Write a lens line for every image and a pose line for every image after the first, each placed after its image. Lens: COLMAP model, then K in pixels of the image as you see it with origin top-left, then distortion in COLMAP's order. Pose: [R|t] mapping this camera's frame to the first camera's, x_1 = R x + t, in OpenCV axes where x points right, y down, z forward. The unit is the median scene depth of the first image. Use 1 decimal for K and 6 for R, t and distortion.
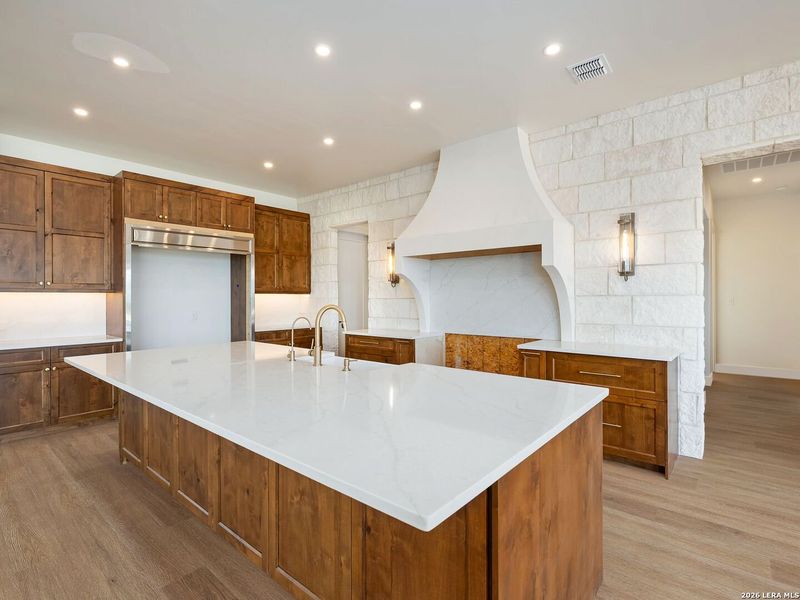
lens RADIAL K [[395.3, 0, 398.3], [0, 395.3, 297.5], [0, 0, 1]] dist [-0.001449, 0.000781]
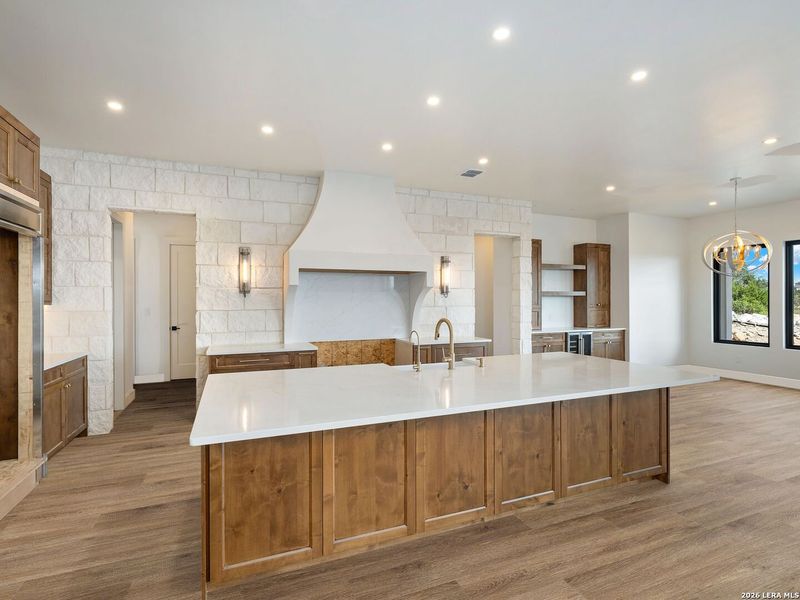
lens RADIAL K [[395.3, 0, 395.0], [0, 395.3, 297.9], [0, 0, 1]] dist [-0.001449, 0.000781]
pose [[0.463647, 0.008344, 0.885981, -0.822778], [0.000487, 0.999953, -0.009673, -0.020464], [-0.886020, 0.004916, 0.463621, 0.359320]]
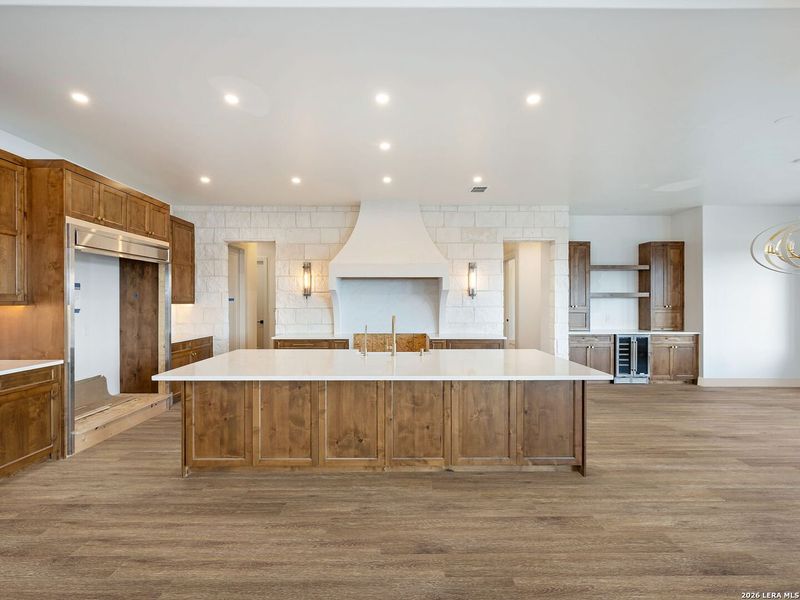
lens RADIAL K [[357.7, 0, 397.0], [0, 357.7, 300.4], [0, 0, 1]] dist [0.002552, -0.000860]
pose [[0.757862, 0.006050, 0.652386, -0.668235], [-0.002247, 0.999975, -0.006663, -0.019797], [-0.652411, 0.003583, 0.757857, -0.037006]]
